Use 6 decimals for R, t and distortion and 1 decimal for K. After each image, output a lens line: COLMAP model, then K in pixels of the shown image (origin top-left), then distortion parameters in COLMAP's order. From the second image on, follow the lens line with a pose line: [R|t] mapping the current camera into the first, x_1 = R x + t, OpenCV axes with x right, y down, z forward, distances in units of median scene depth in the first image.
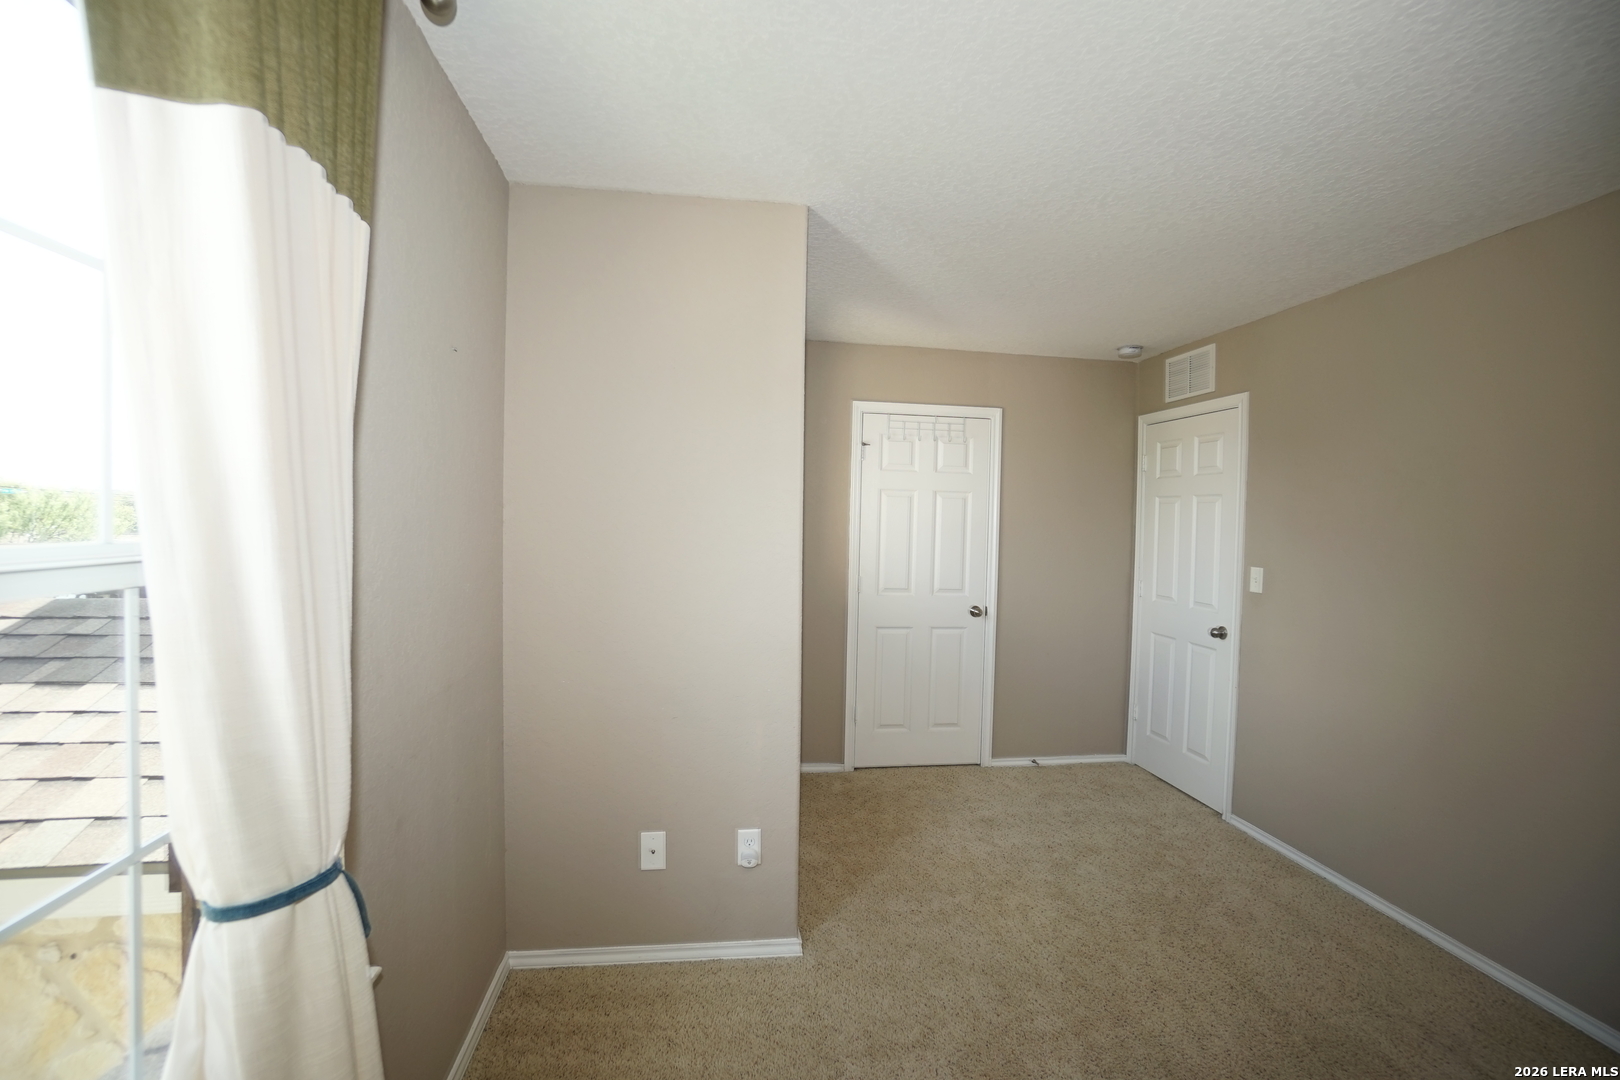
lens RADIAL K [[717.0, 0, 806.5], [0, 717.0, 541.3], [0, 0, 1]] dist [-0.056935, 0.022375]
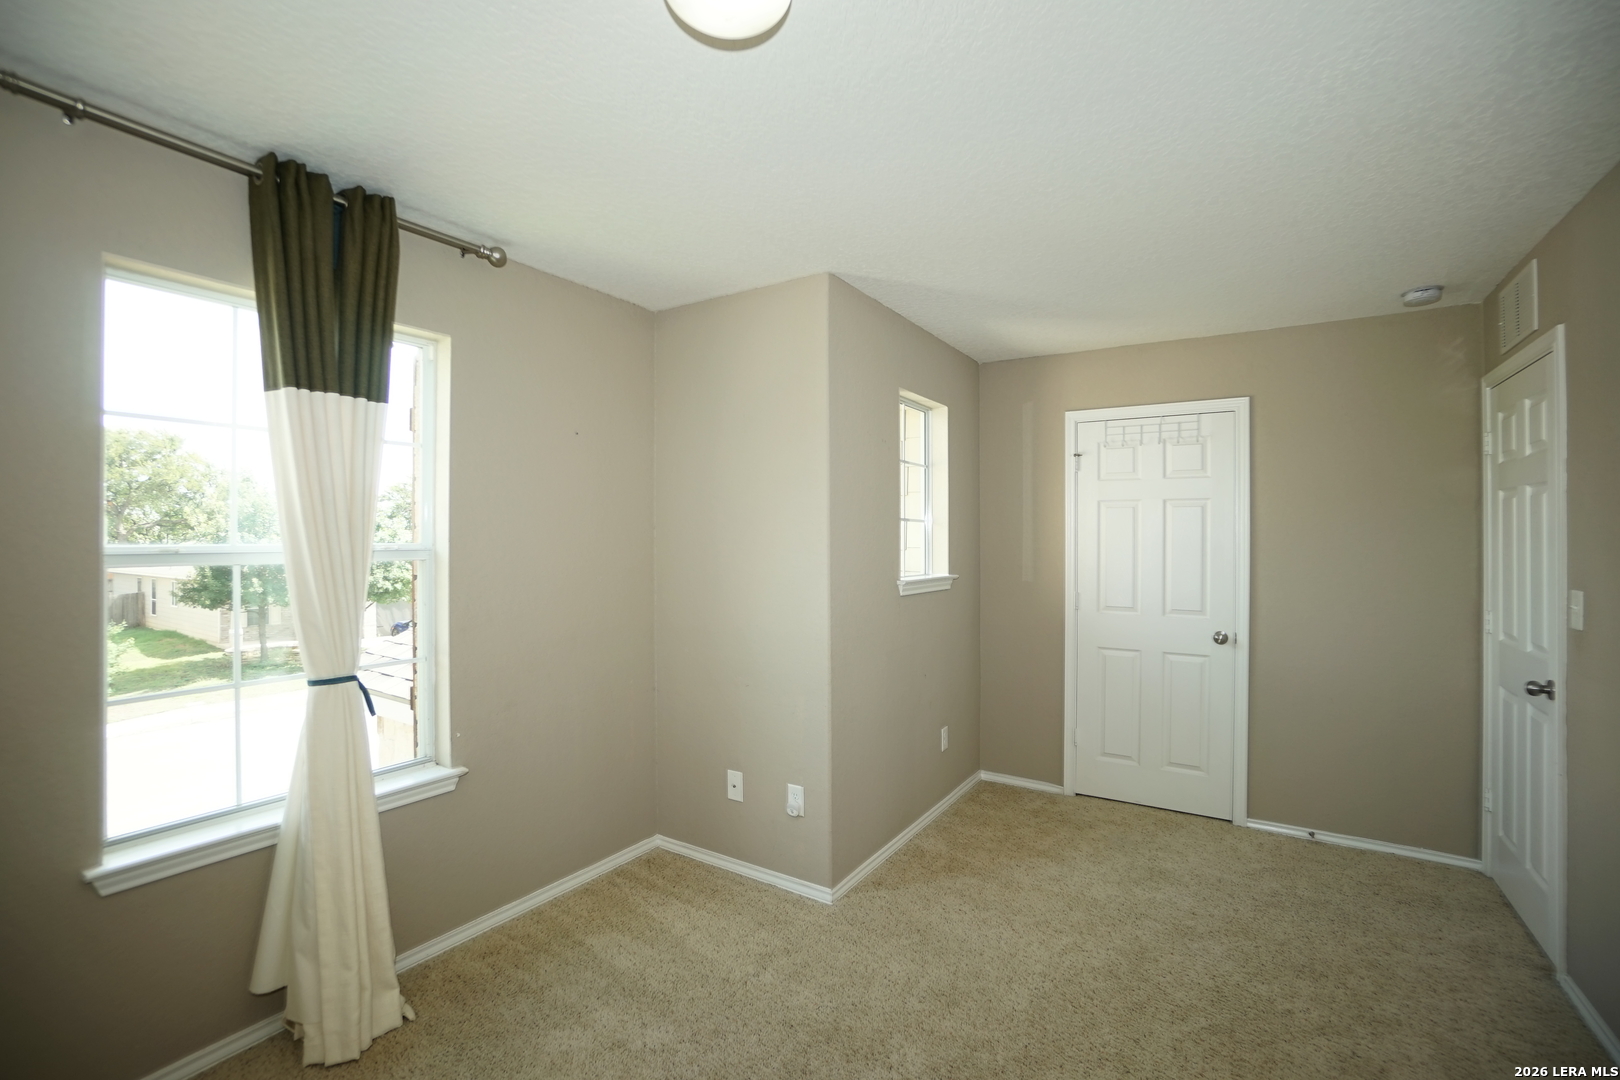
lens RADIAL K [[717.0, 0, 806.5], [0, 717.0, 541.3], [0, 0, 1]] dist [-0.056935, 0.022375]
pose [[0.755998, -0.016423, -0.654368, 0.425981], [-0.006040, 0.999468, -0.032062, 0.013253], [0.654546, 0.028191, 0.755497, 0.040512]]
